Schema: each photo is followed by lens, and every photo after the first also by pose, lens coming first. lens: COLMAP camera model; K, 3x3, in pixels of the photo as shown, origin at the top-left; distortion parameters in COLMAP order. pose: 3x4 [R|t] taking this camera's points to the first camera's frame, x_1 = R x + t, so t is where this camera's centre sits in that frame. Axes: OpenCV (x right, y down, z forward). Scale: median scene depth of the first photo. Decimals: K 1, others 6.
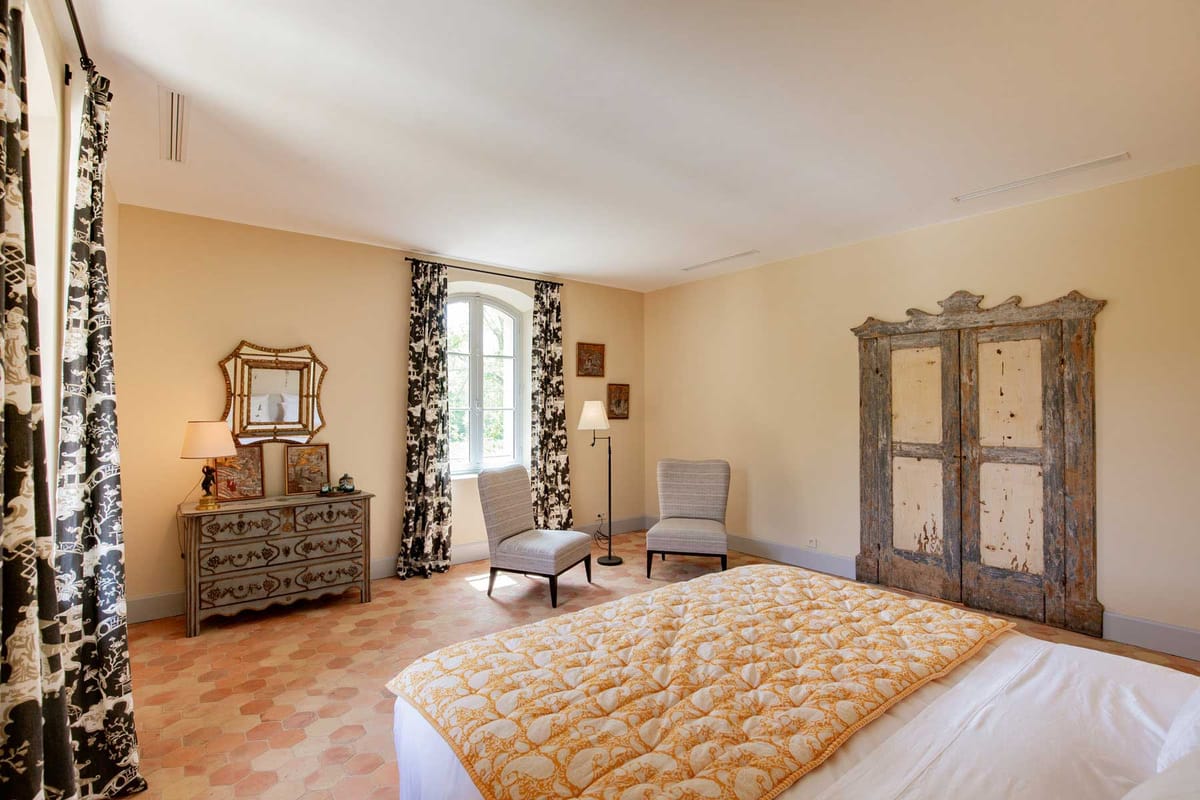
lens RADIAL K [[551.5, 0, 599.3], [0, 551.5, 401.3], [0, 0, 1]] dist [-0.029676, 0.000487]
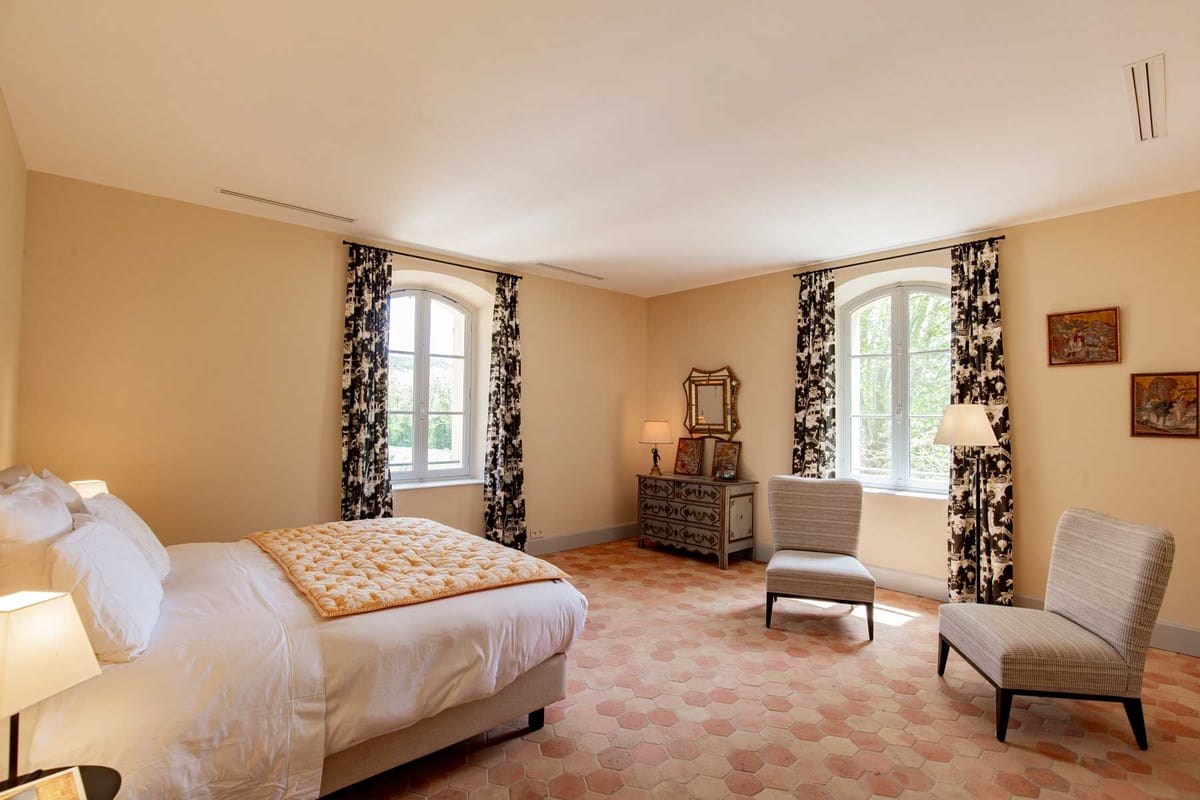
lens RADIAL K [[551.5, 0, 599.3], [0, 551.5, 401.3], [0, 0, 1]] dist [-0.029676, 0.000487]
pose [[0.068053, -0.018469, -0.997511, 0.693324], [0.005765, 0.999819, -0.018119, 0.004529], [0.997665, -0.004518, 0.068147, 0.541098]]
